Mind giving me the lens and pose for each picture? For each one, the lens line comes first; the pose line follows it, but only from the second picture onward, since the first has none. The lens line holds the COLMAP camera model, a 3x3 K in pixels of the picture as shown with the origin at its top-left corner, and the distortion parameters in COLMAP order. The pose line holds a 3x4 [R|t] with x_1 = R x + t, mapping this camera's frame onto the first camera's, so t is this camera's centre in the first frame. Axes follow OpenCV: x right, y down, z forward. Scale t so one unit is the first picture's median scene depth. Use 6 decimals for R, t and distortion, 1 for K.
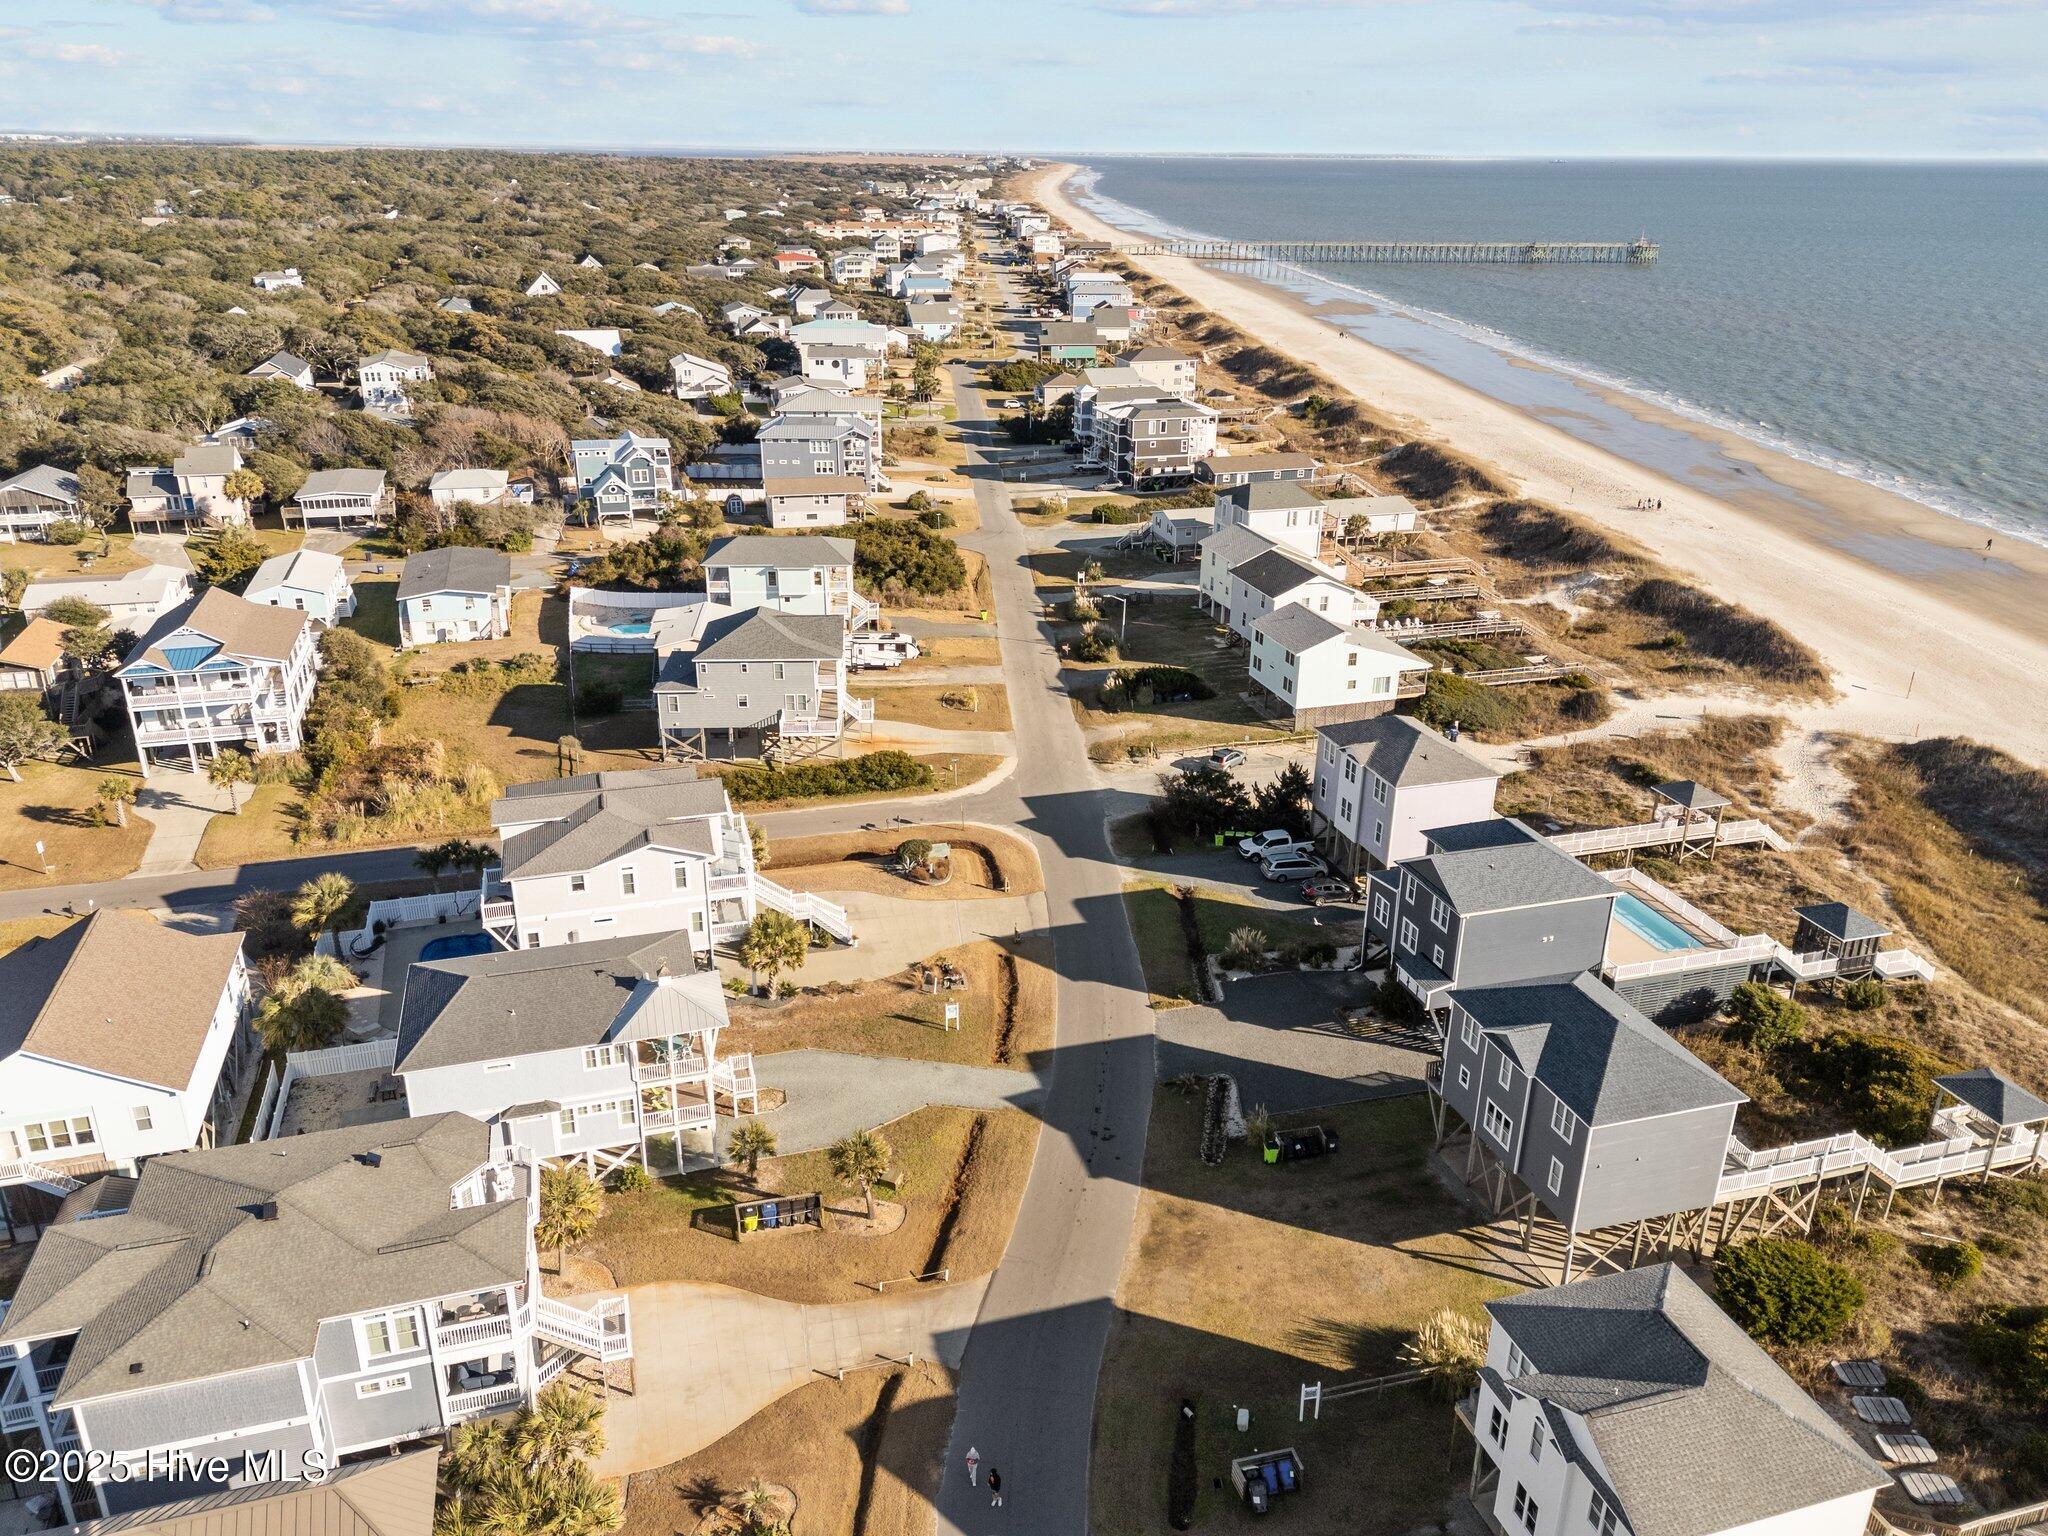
lens RADIAL K [[1452.1, 0, 1030.9], [0, 1452.1, 763.3], [0, 0, 1]] dist [0.046254, -0.015299]
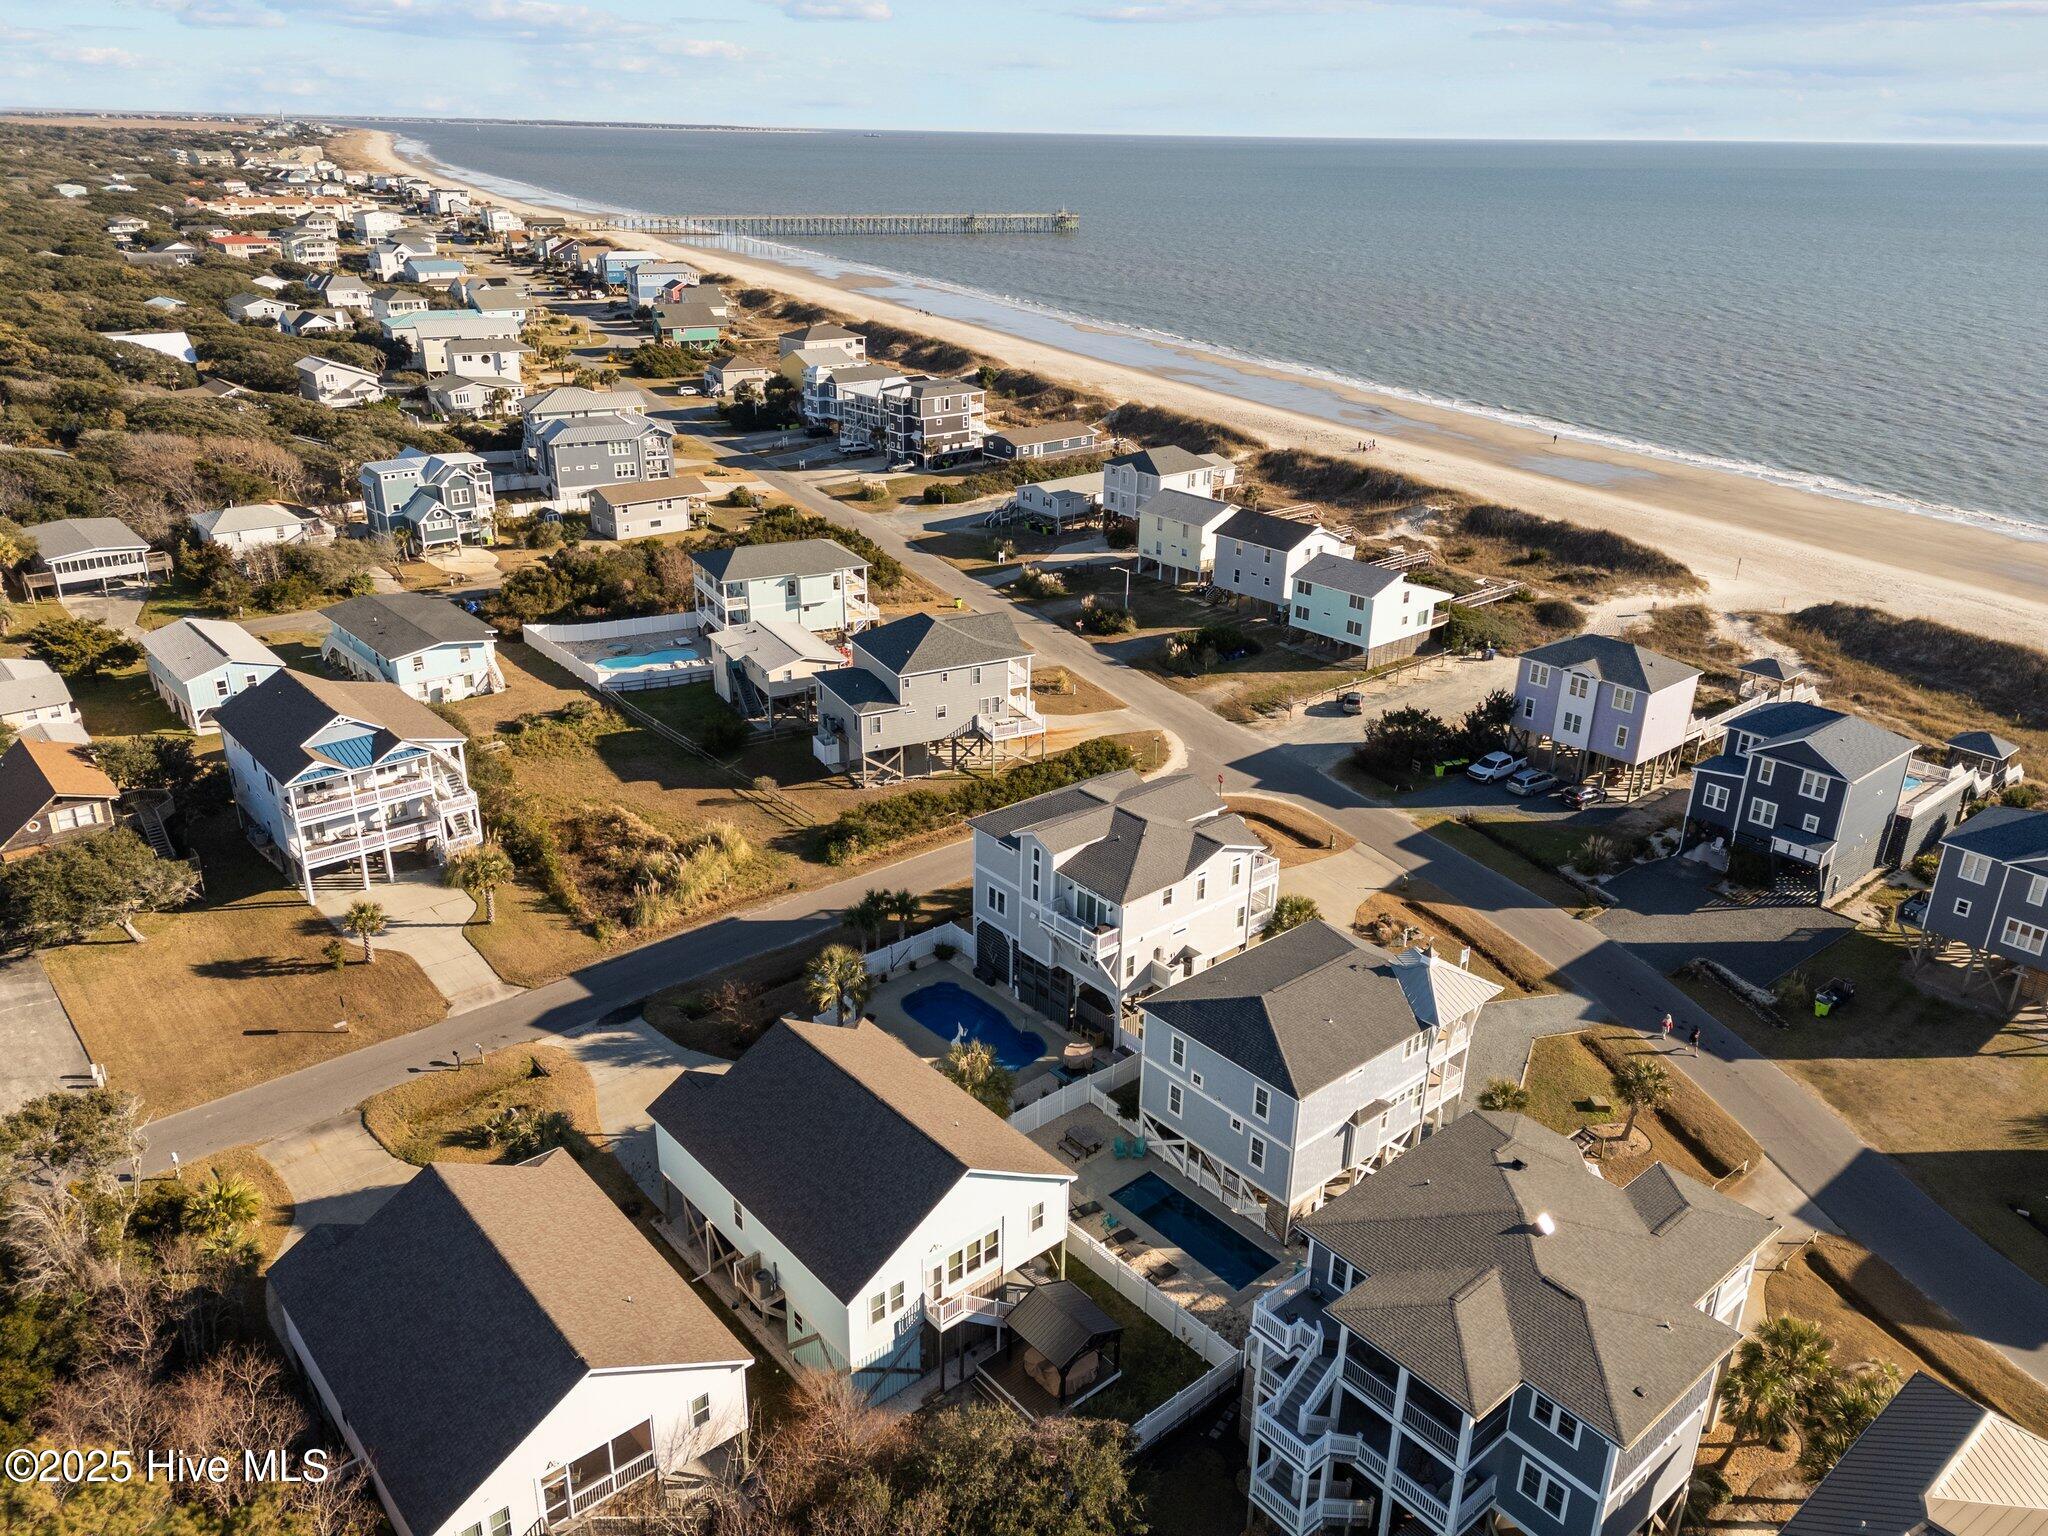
lens RADIAL K [[1452.1, 0, 1097.2], [0, 1452.1, 728.3], [0, 0, 1]] dist [0.046254, -0.015299]
pose [[0.918038, -0.148380, 0.367682, -0.402667], [0.150060, 0.988381, 0.024191, -0.034829], [-0.366999, 0.032967, 0.929637, 0.065873]]
